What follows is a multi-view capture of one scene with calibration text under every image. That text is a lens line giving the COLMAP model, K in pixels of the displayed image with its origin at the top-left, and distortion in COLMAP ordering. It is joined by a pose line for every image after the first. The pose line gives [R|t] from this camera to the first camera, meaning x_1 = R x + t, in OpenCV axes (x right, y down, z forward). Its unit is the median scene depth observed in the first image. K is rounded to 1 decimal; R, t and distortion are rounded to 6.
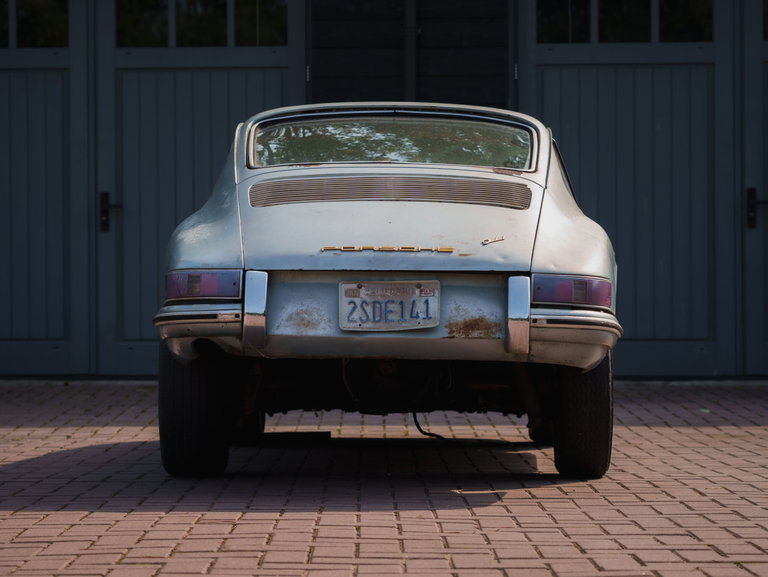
lens RADIAL K [[1676.5, 0, 383.7], [0, 1676.5, 287.8], [0, 0, 1]] dist [-0.139107, 0.000000]
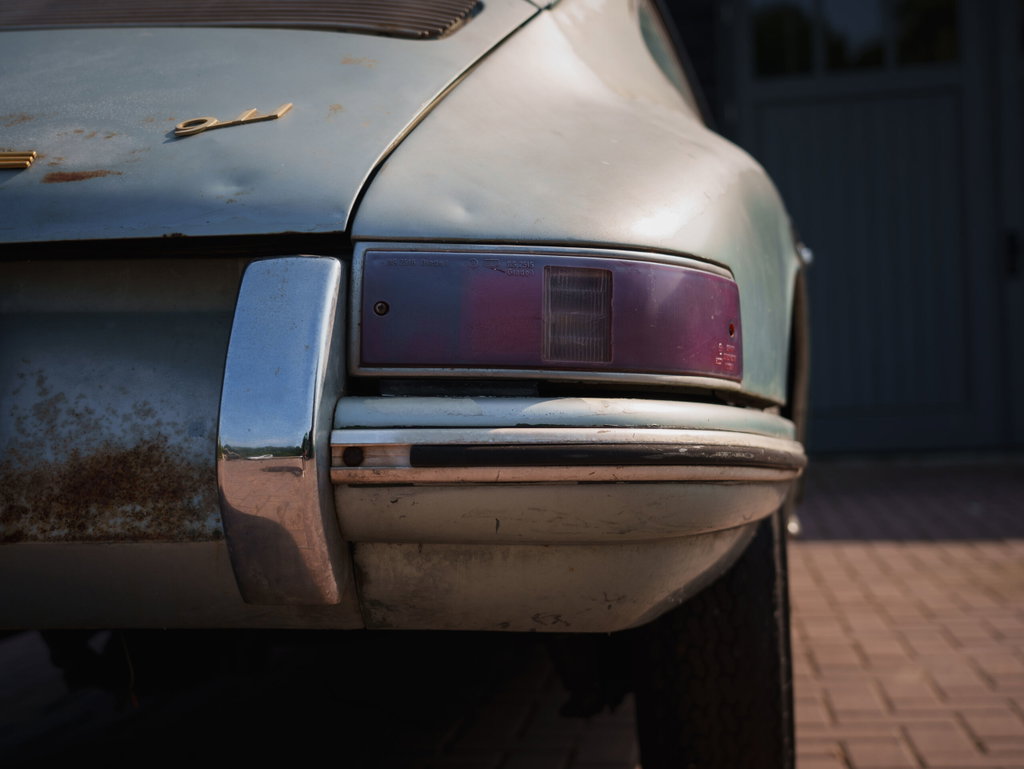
lens RADIAL K [[1373.6, 0, 512.4], [0, 1373.6, 391.2], [0, 0, 1]] dist [0.045482, 0.000000]
pose [[0.993176, -0.035269, -0.111168, 0.129271], [0.037290, 0.999174, 0.016153, 0.009202], [0.110506, -0.020188, 0.993670, 0.819697]]
